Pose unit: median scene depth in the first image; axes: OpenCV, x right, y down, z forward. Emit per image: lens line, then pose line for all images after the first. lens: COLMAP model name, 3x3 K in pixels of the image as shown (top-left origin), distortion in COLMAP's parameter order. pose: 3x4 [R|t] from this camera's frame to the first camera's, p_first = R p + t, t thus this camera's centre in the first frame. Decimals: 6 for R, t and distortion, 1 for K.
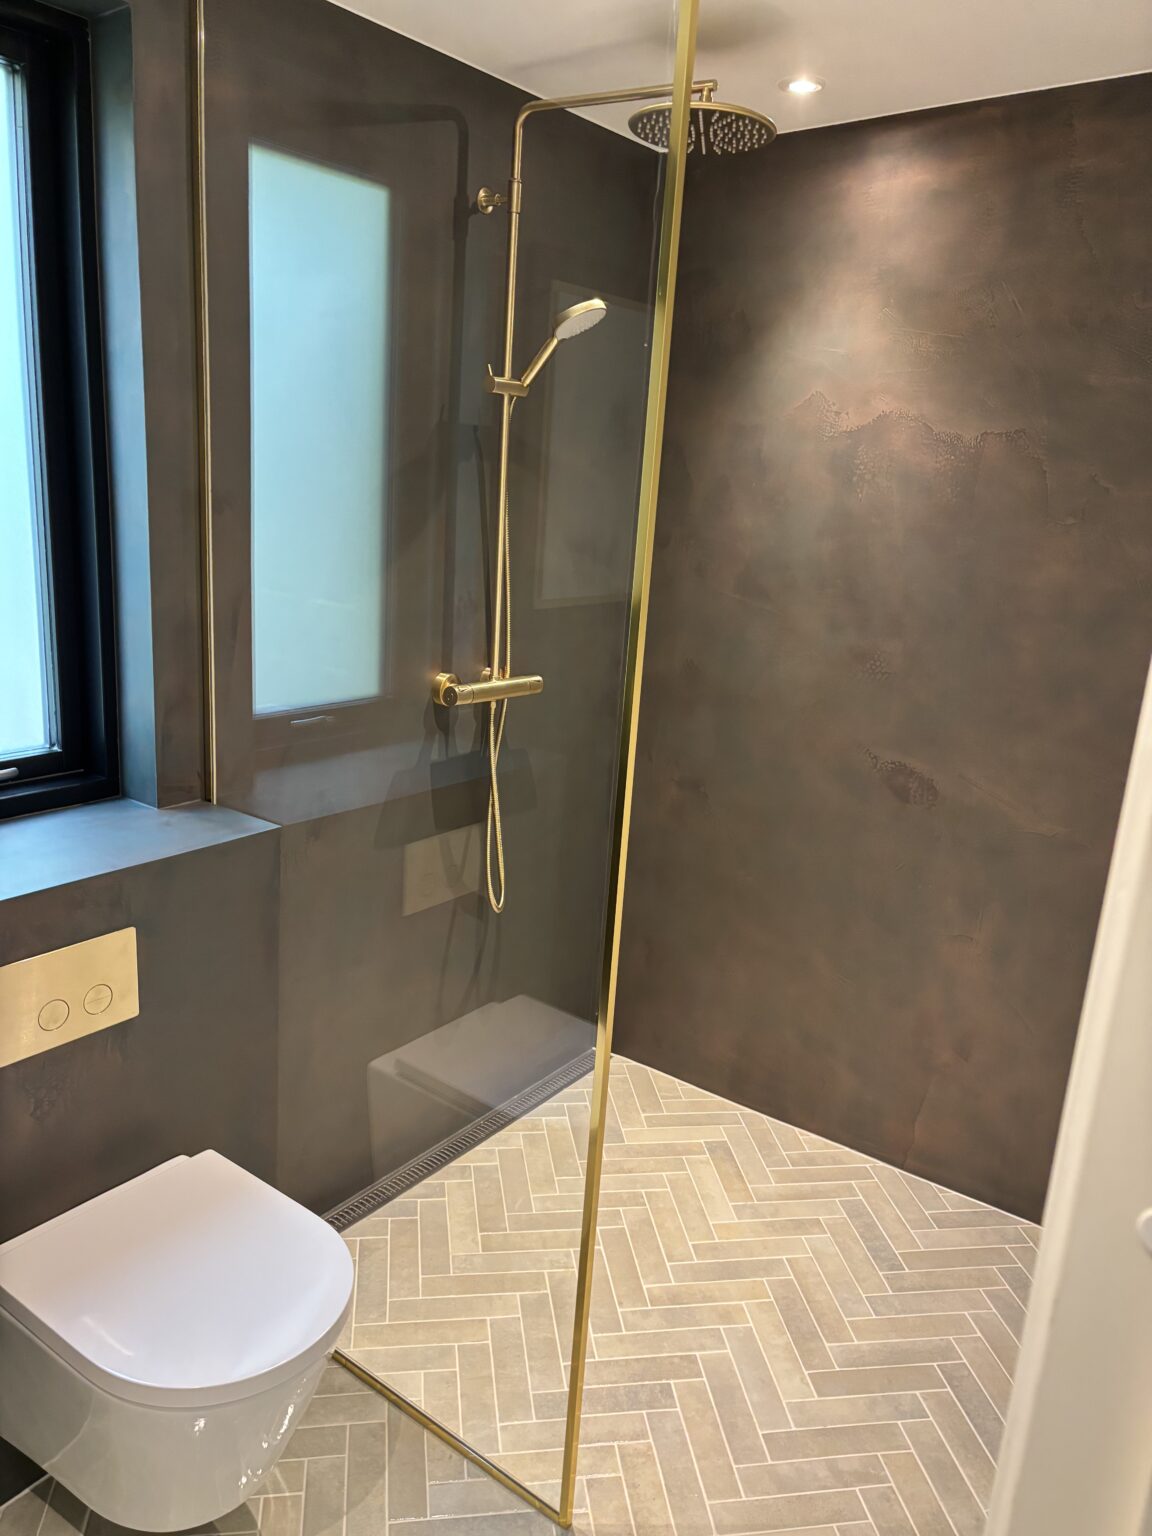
lens RADIAL K [[1167.6, 0, 576.0], [0, 1167.6, 768.0], [0, 0, 1]] dist [0.052343, -0.062525]
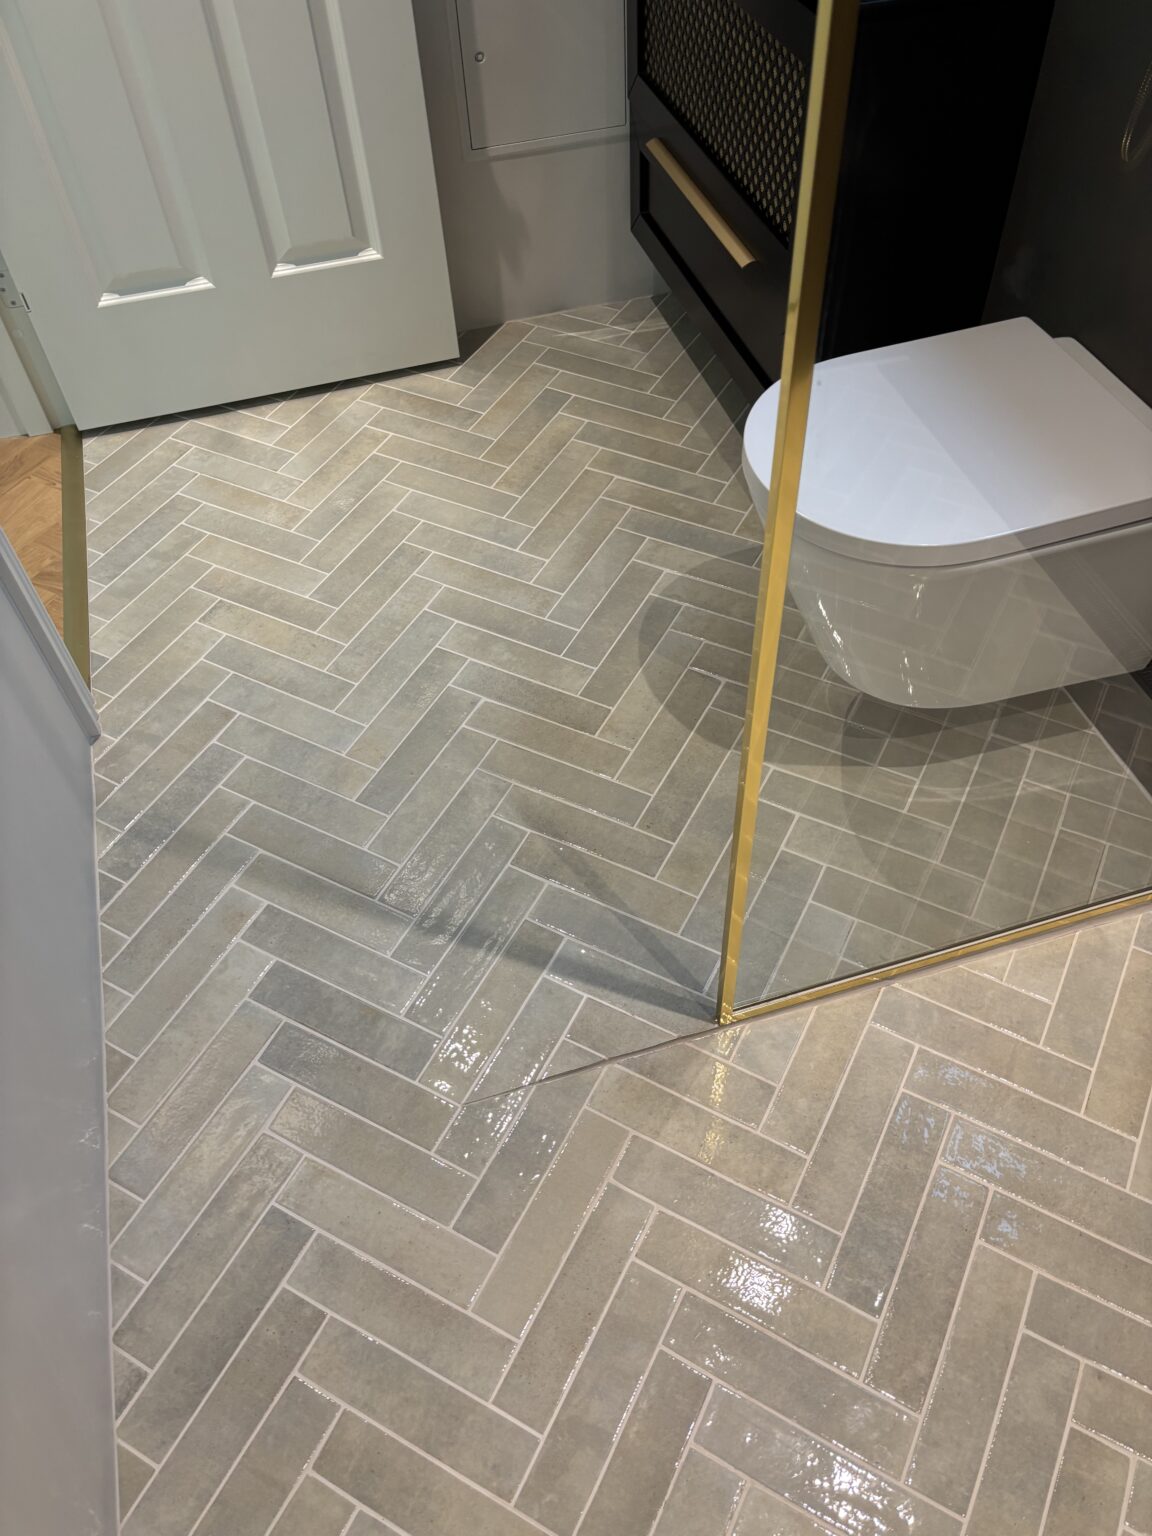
lens RADIAL K [[1167.6, 0, 576.0], [0, 1167.6, 768.0], [0, 0, 1]] dist [0.052343, -0.062525]
pose [[-0.601175, 0.589501, -0.539516, 0.336325], [-0.205578, 0.538329, 0.817276, -0.059218], [0.772222, 0.602238, -0.202442, 0.891778]]
